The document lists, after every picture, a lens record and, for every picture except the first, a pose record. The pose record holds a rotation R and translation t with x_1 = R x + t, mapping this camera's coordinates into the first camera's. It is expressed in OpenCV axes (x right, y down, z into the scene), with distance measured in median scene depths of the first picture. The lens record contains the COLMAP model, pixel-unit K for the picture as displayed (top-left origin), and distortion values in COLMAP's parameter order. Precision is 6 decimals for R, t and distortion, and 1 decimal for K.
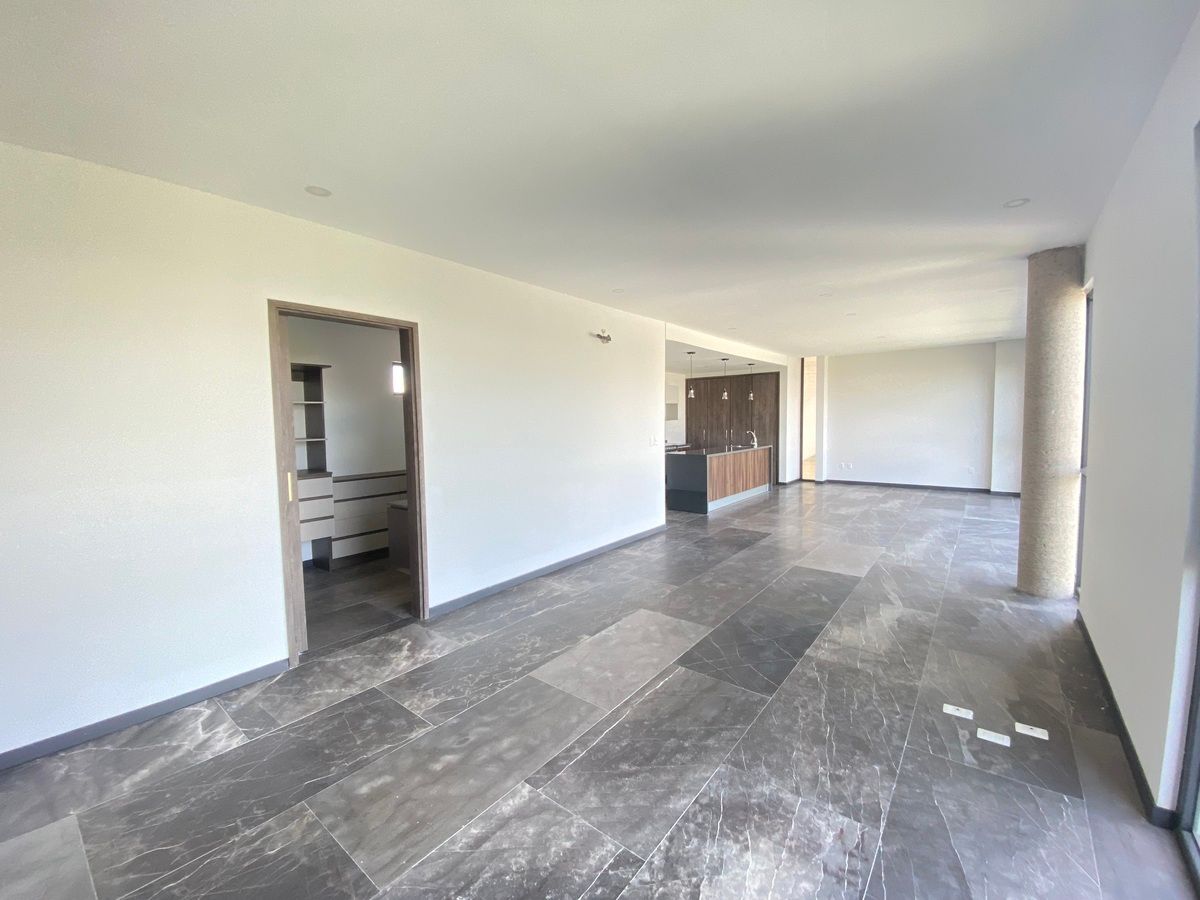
lens RADIAL K [[487.8, 0, 594.6], [0, 487.8, 449.2], [0, 0, 1]] dist [0.007822, -0.013981]
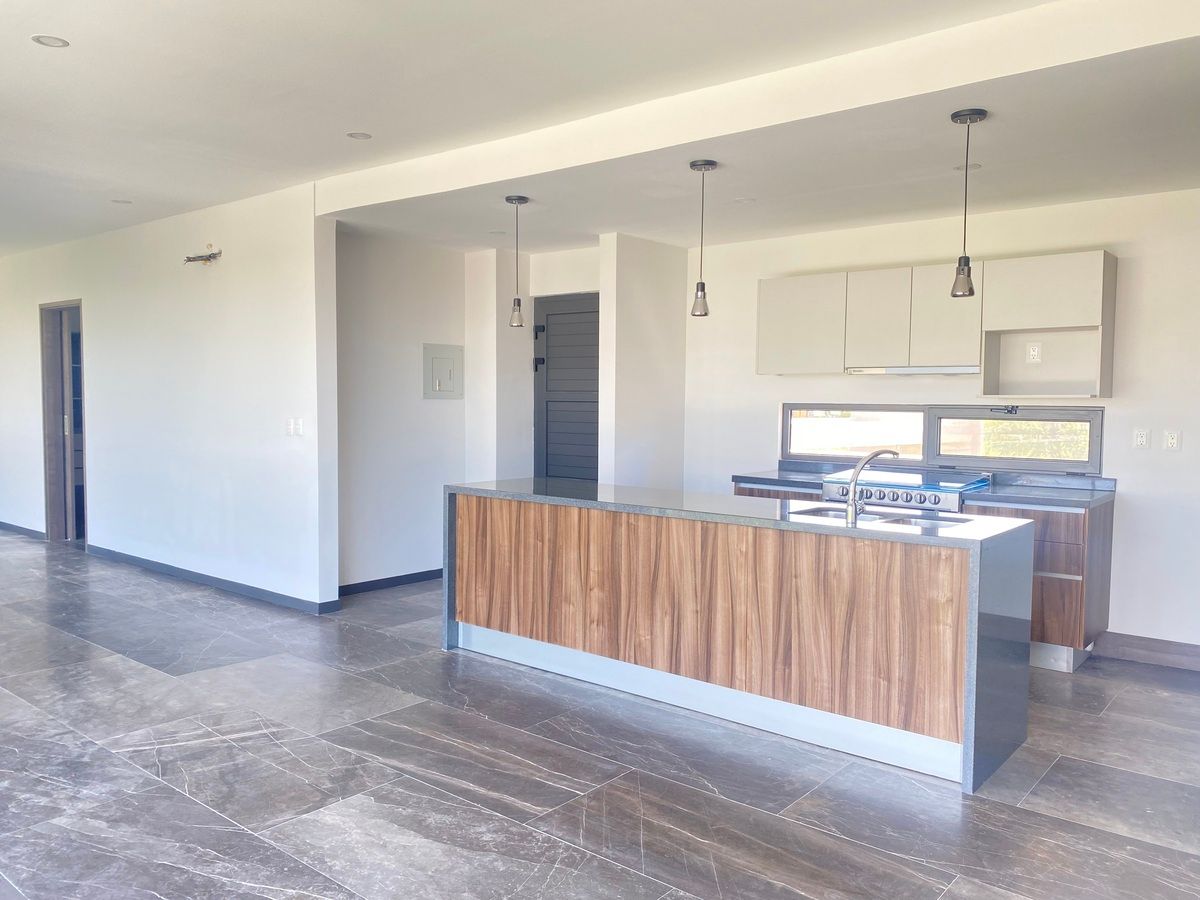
lens RADIAL K [[908.7, 0, 600.0], [0, 908.7, 450.0], [0, 0, 1]] dist [0.037308, -0.052577]
pose [[-0.003460, 0.077029, -0.997023, 0.781501], [-0.074383, 0.994247, 0.077073, -0.064398], [0.997224, 0.074428, 0.002290, 0.955585]]
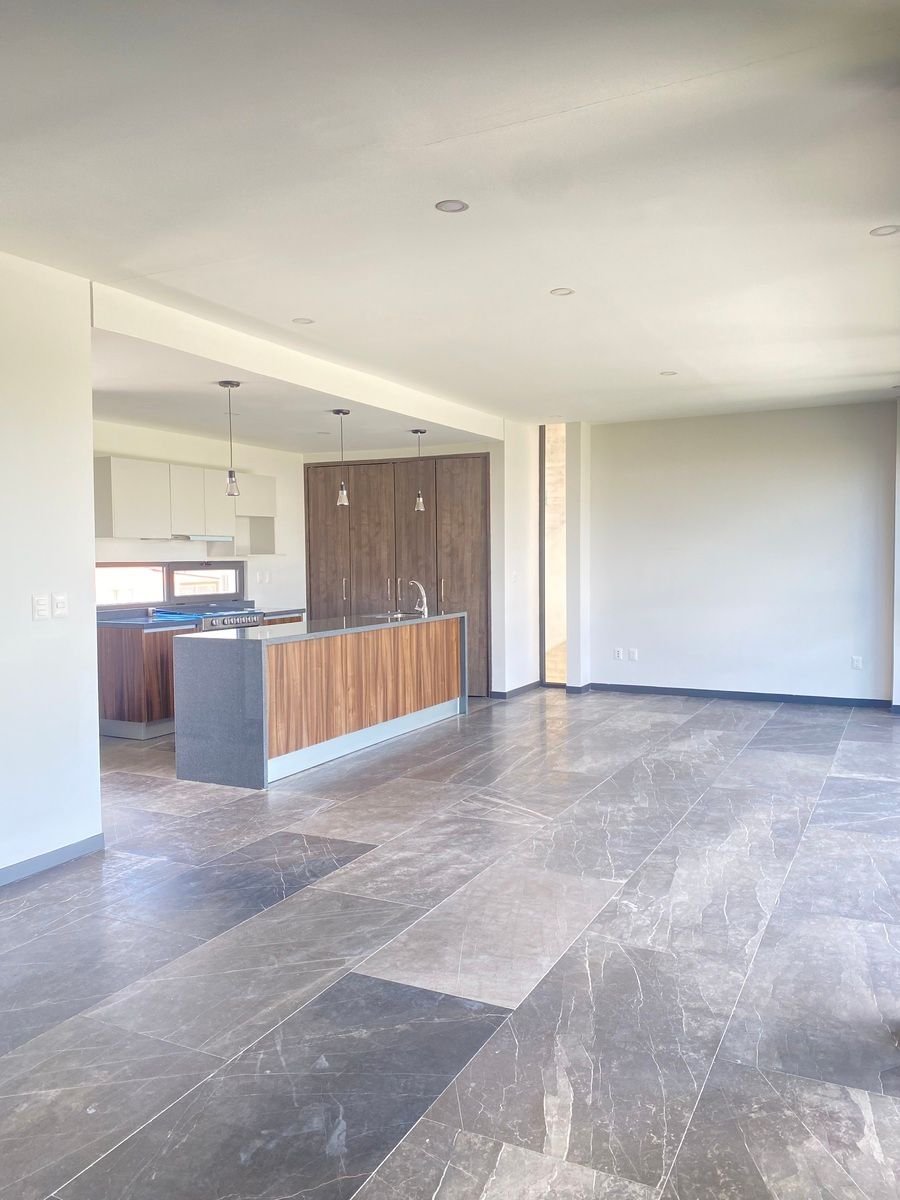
lens RADIAL K [[908.7, 0, 450.0], [0, 908.7, 600.0], [0, 0, 1]] dist [0.037308, -0.052577]
pose [[0.978729, -0.004281, 0.205113, 0.200009], [0.007812, 0.999835, -0.016409, -0.006320], [-0.205009, 0.017662, 0.978601, 0.203460]]
